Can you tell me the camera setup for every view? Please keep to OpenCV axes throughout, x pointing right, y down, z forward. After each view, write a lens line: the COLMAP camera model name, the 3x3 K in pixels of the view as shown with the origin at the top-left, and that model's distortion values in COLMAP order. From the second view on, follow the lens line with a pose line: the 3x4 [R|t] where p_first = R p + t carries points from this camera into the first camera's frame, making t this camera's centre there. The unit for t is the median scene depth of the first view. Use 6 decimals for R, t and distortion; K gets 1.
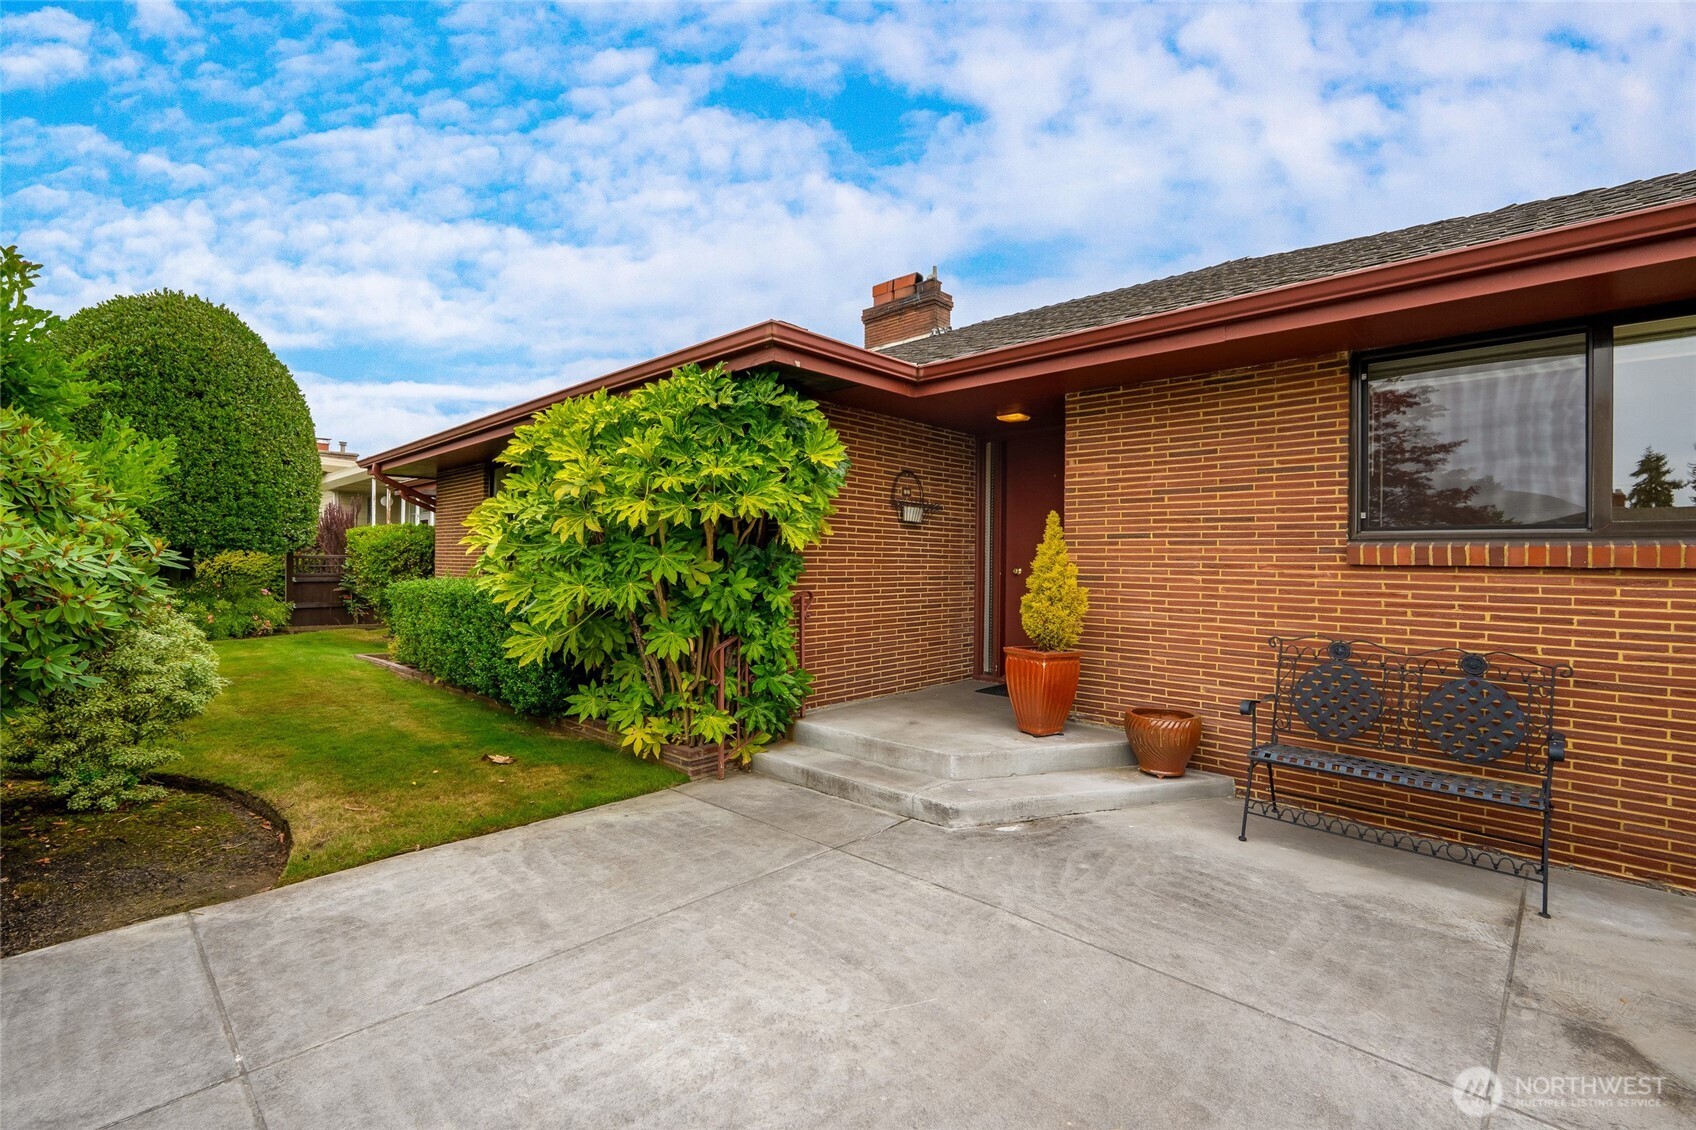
lens RADIAL K [[756.9, 0, 850.8], [0, 756.9, 561.9], [0, 0, 1]] dist [0.000458, 0.000069]
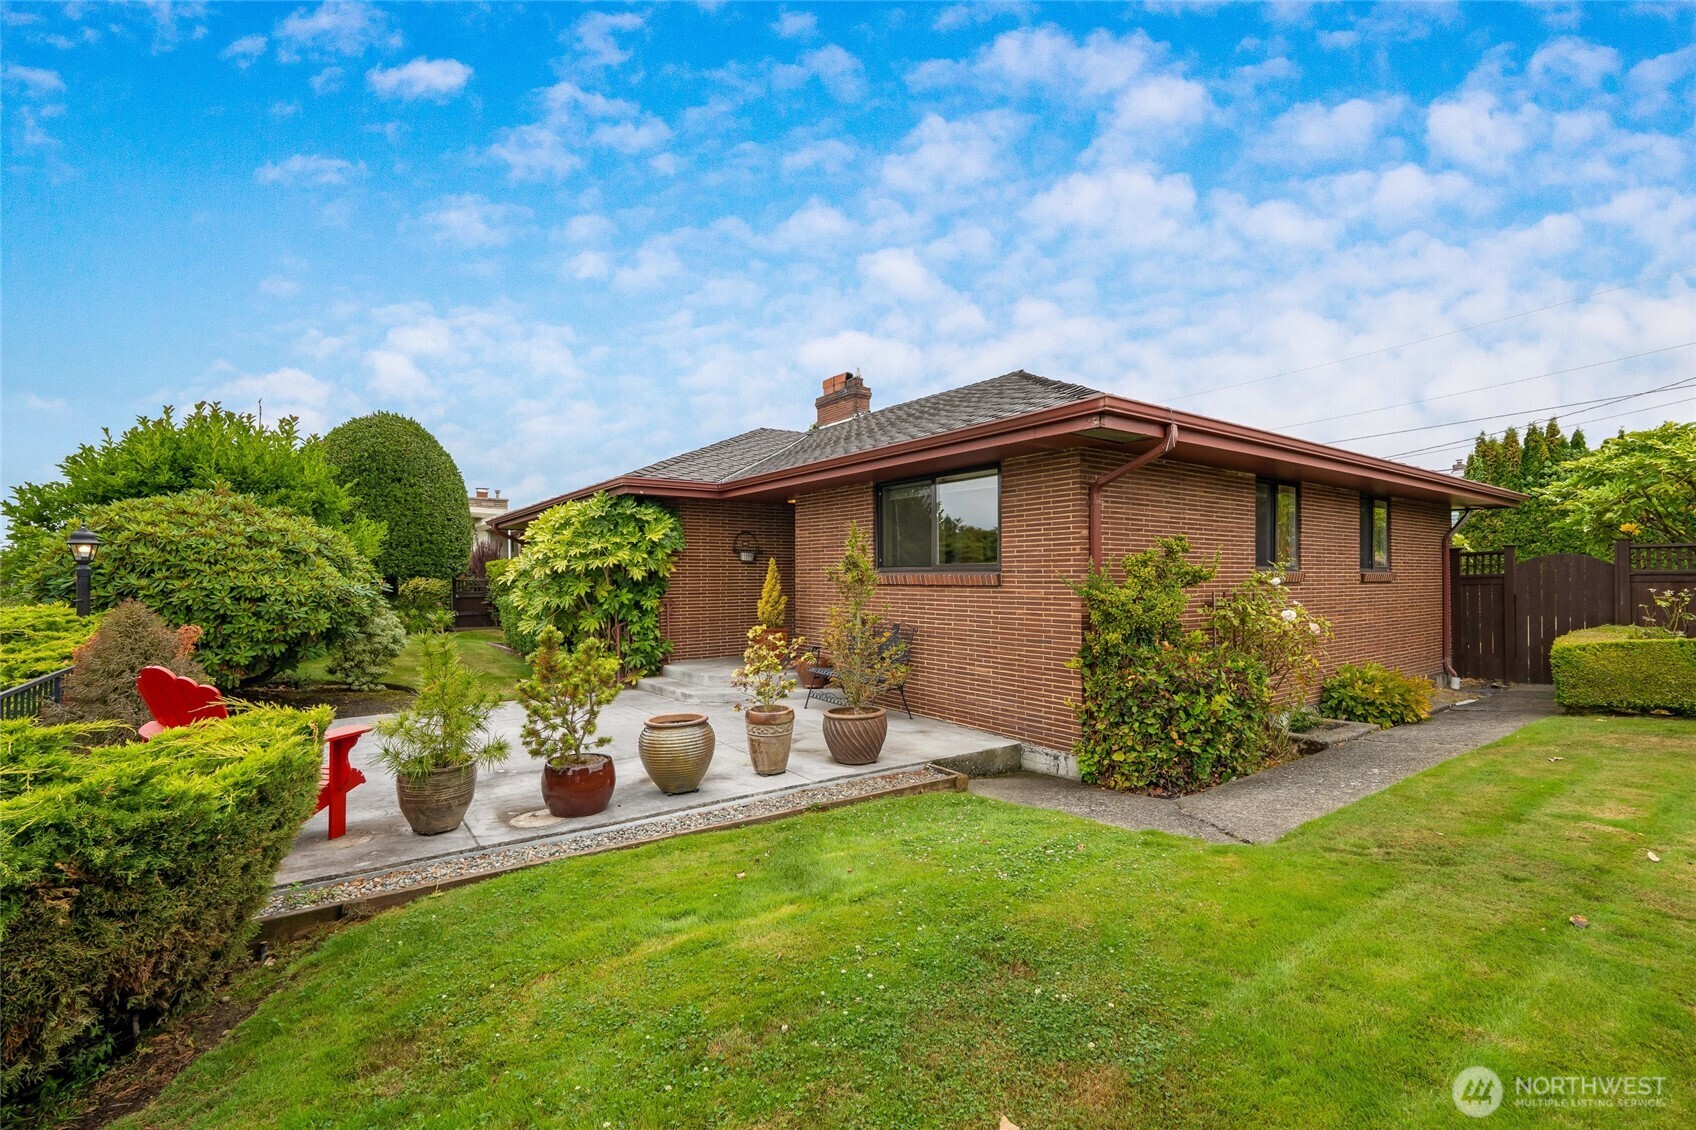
lens RADIAL K [[756.9, 0, 842.5], [0, 756.9, 576.0], [0, 0, 1]] dist [0.000458, 0.000069]
pose [[0.982761, -0.012732, -0.184440, 0.795720], [0.012983, 0.999916, 0.000153, -0.017802], [0.184423, -0.002545, 0.982844, -0.899937]]
